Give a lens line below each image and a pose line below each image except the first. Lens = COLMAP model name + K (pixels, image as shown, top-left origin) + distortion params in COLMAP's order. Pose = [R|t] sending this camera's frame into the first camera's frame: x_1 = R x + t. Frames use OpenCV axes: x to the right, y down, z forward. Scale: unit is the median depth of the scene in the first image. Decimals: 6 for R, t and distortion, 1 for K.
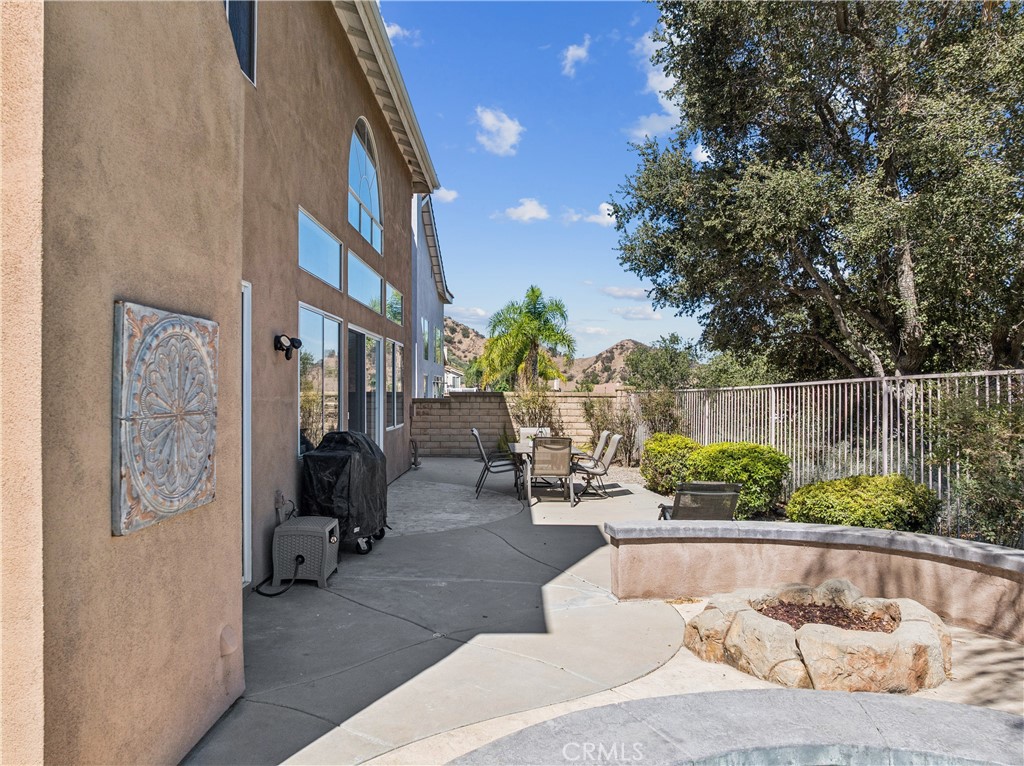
lens RADIAL K [[718.3, 0, 511.6], [0, 718.3, 385.6], [0, 0, 1]] dist [-0.001161, -0.001293]
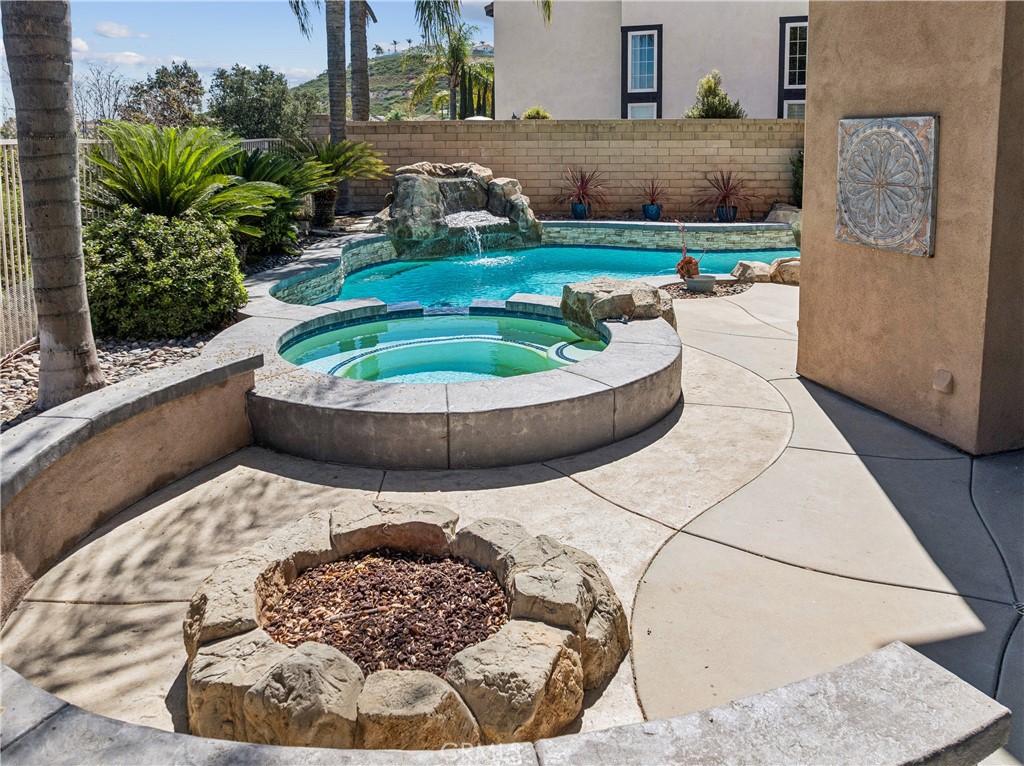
lens RADIAL K [[718.3, 0, 512.4], [0, 718.3, 382.9], [0, 0, 1]] dist [-0.001161, -0.001293]
pose [[-0.960417, 0.100888, -0.259655, 0.834386], [0.013320, 0.947678, 0.318949, -0.064361], [0.278248, 0.302866, -0.911510, 2.499607]]
